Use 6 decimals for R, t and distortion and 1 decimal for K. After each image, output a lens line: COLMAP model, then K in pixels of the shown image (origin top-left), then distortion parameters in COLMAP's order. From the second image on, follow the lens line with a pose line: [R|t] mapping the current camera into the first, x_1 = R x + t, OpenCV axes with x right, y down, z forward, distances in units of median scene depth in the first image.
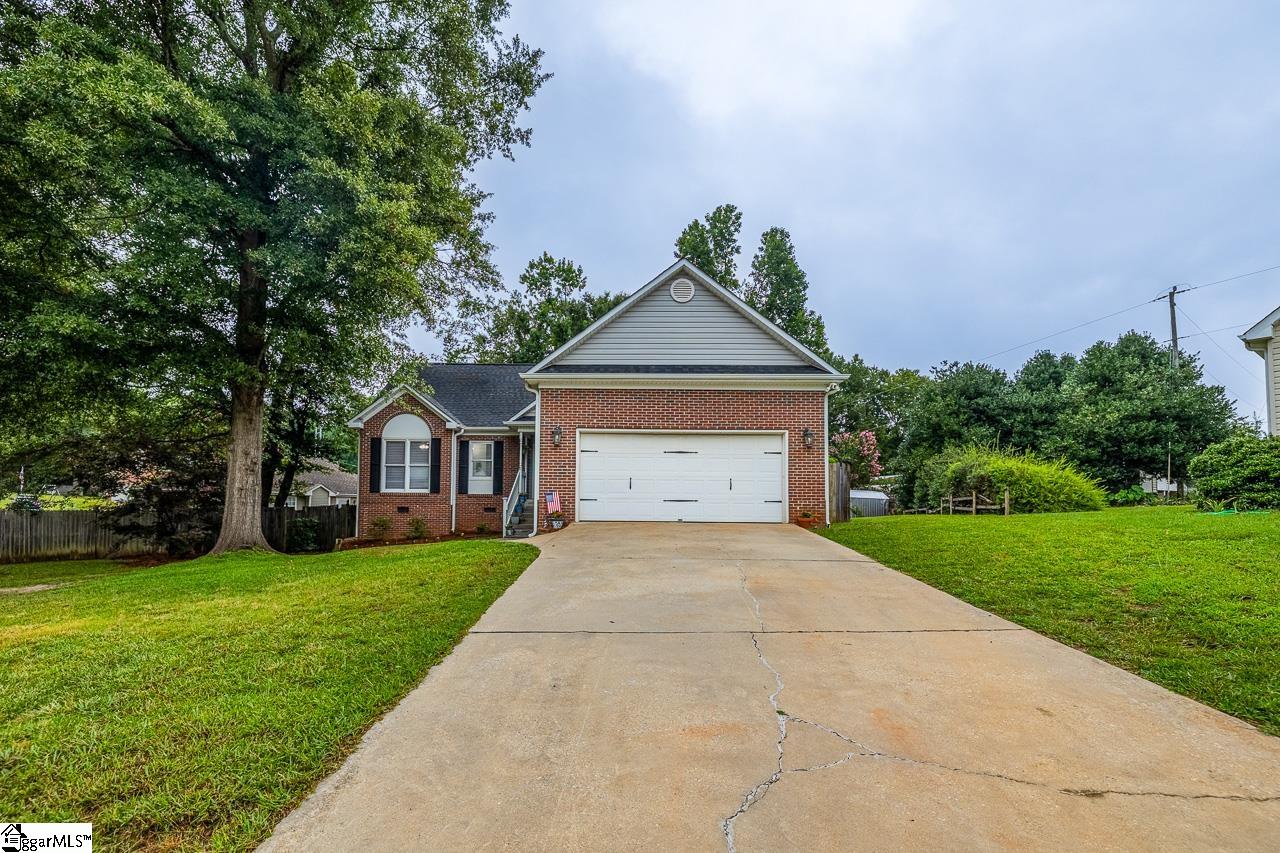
lens RADIAL K [[540.5, 0, 567.1], [0, 540.5, 504.7], [0, 0, 1]] dist [0.002056, -0.000667]
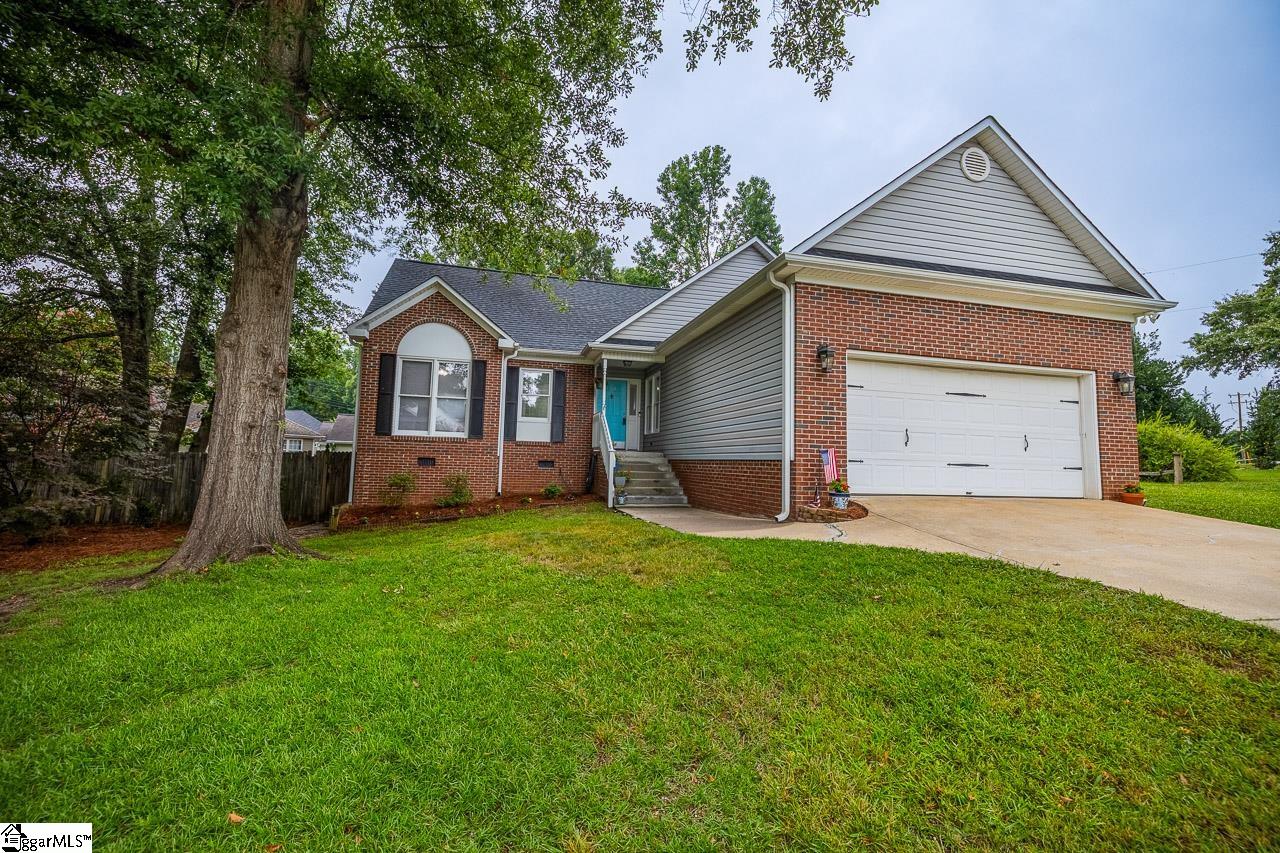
lens RADIAL K [[540.5, 0, 602.5], [0, 540.5, 426.4], [0, 0, 1]] dist [0.002056, -0.000667]
pose [[0.967876, 0.034157, 0.249097, -0.259617], [-0.023384, 0.998664, -0.046083, -0.008785], [-0.250338, 0.038778, 0.967382, 0.282956]]
